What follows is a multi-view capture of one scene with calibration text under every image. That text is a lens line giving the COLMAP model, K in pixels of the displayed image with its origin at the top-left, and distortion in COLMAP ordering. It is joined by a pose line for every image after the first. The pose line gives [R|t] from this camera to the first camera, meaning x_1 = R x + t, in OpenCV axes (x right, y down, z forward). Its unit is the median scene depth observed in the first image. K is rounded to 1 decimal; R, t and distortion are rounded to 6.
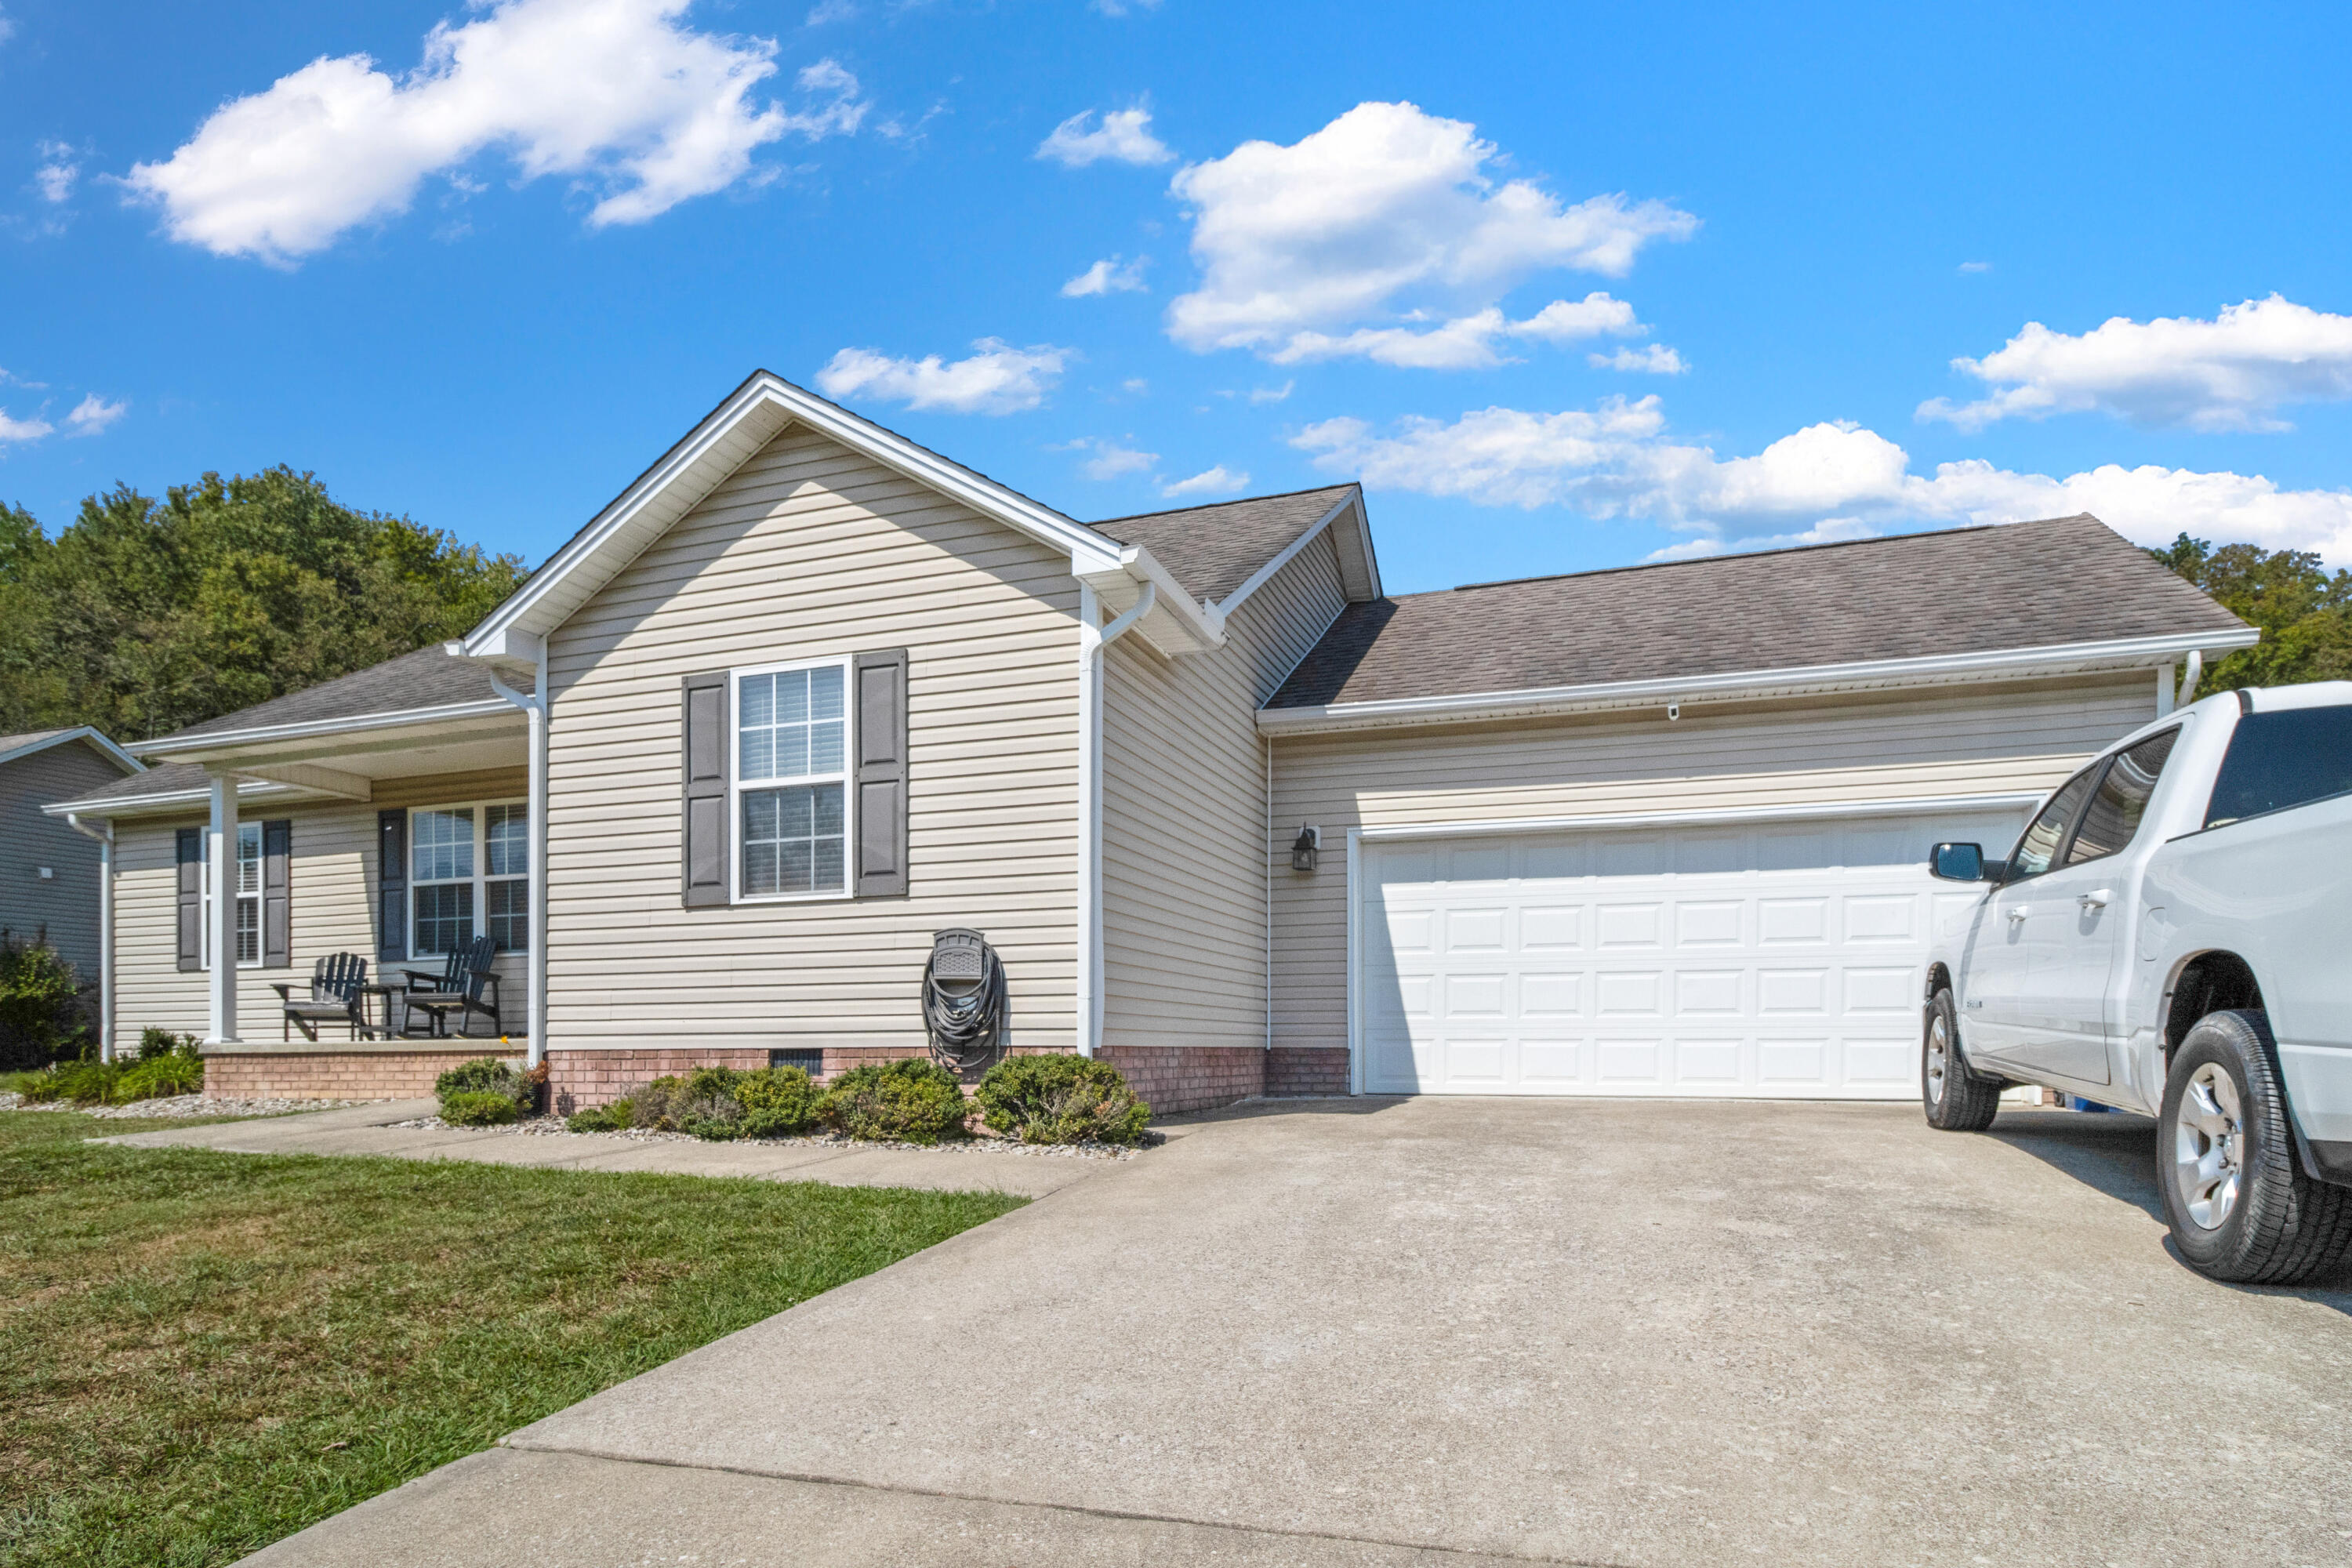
lens RADIAL K [[1244.7, 0, 1171.3], [0, 1244.7, 801.8], [0, 0, 1]] dist [-0.003200, -0.007700]
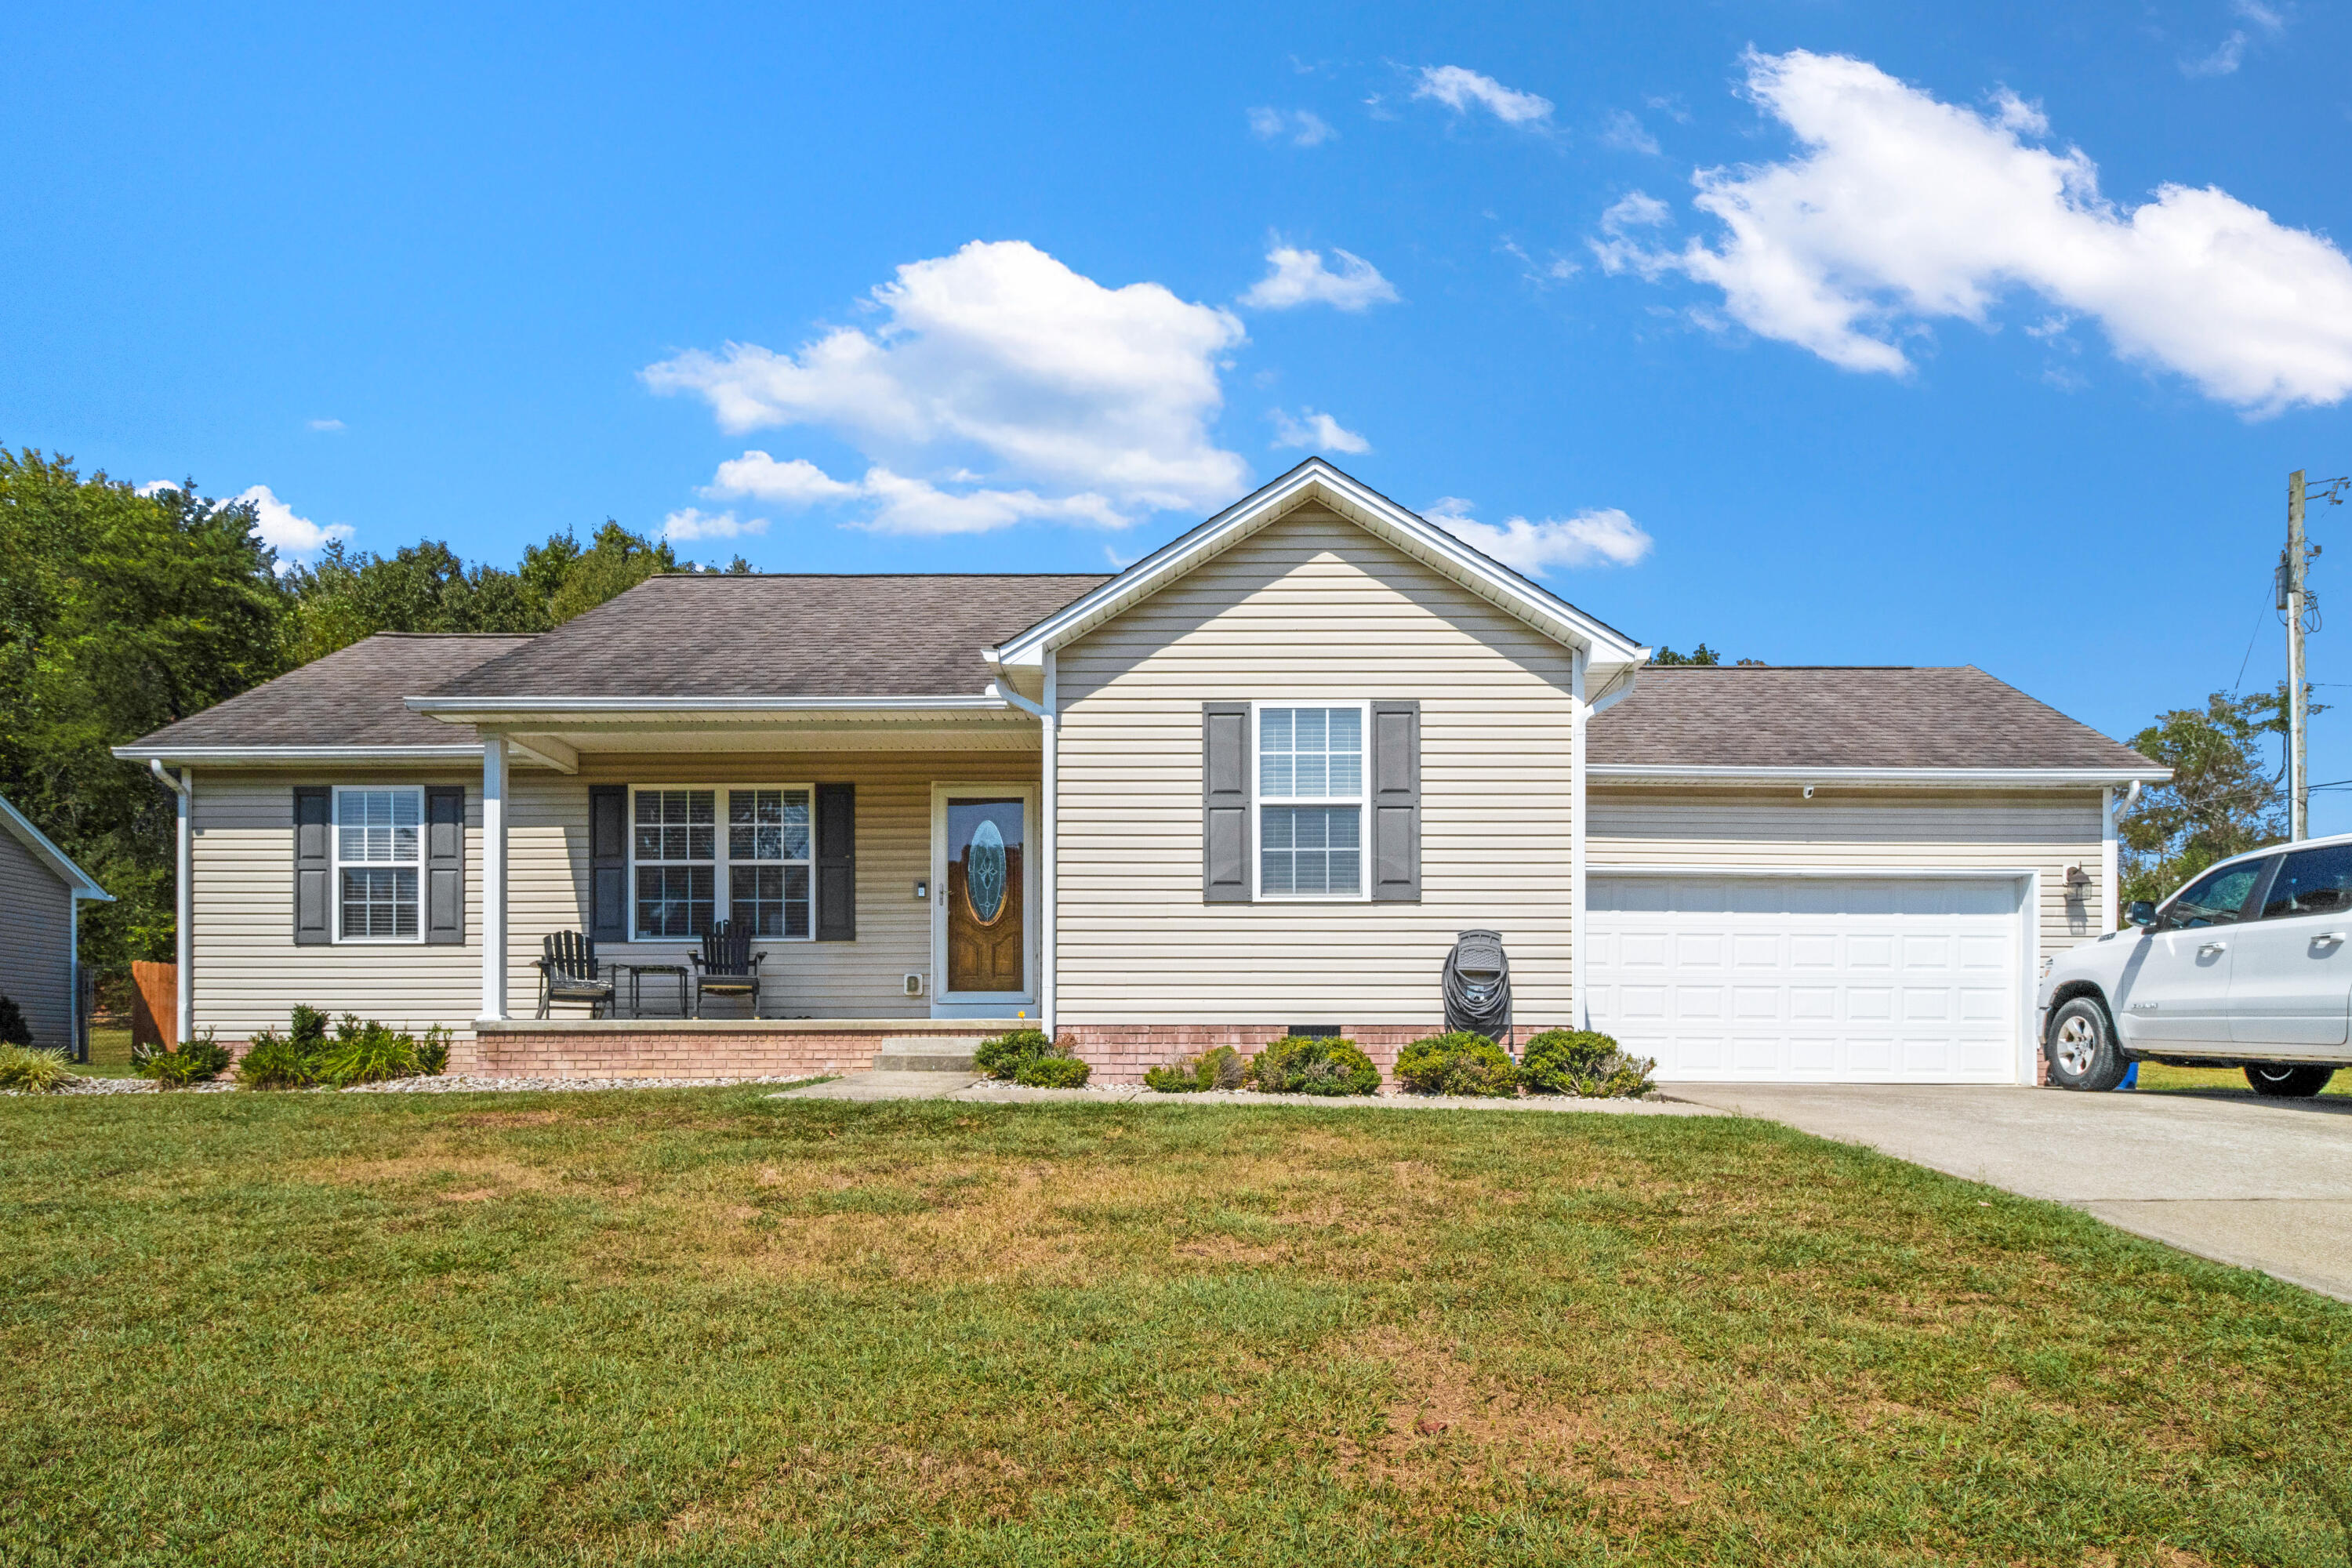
lens RADIAL K [[1244.7, 0, 1191.0], [0, 1244.7, 788.9], [0, 0, 1]] dist [-0.003200, -0.007700]
pose [[0.950192, 0.076238, 0.302198, -0.724690], [-0.067133, 0.996925, -0.040421, 0.026431], [-0.304351, 0.018120, 0.952388, -0.094033]]
